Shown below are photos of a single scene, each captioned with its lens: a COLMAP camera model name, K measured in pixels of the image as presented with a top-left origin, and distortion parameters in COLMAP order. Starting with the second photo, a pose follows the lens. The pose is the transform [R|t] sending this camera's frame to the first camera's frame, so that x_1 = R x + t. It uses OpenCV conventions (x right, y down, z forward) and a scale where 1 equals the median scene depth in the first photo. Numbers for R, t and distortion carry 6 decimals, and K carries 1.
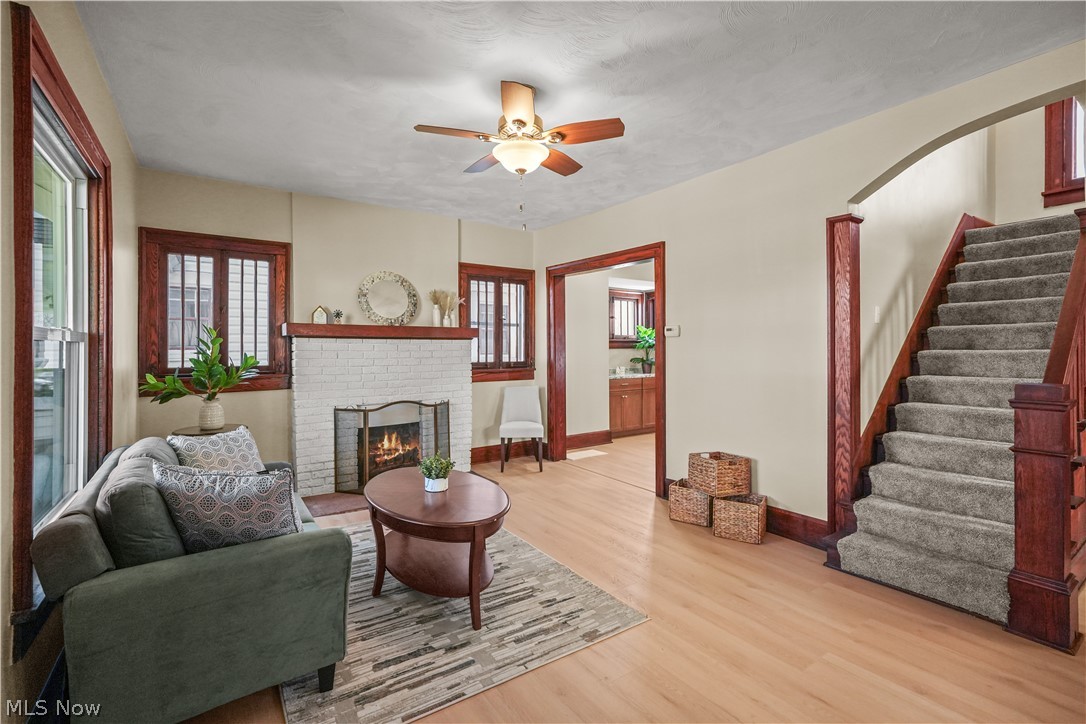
lens RADIAL K [[484.2, 0, 546.8], [0, 484.2, 349.0], [0, 0, 1]] dist [-0.012529, 0.006496]
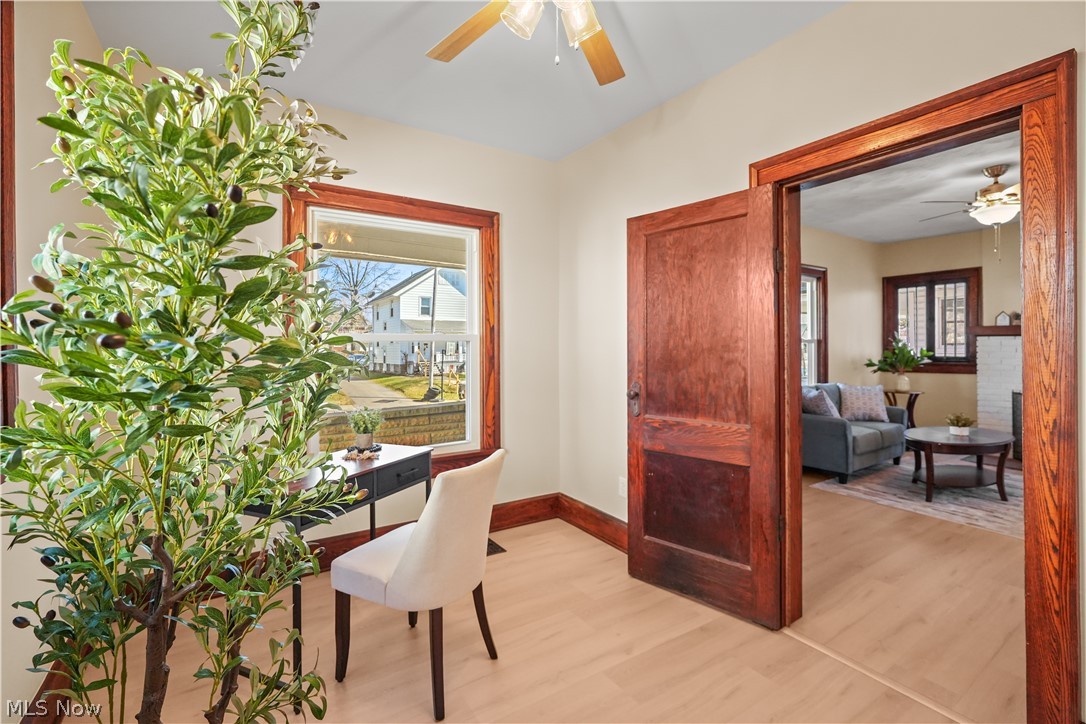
lens RADIAL K [[484.2, 0, 543.7], [0, 484.2, 346.0], [0, 0, 1]] dist [-0.012529, 0.006496]
pose [[-0.024300, 0.000622, -0.999705, 0.964864], [0.004839, 0.999988, 0.000504, -0.004100], [0.999693, -0.004826, -0.024303, -0.220905]]
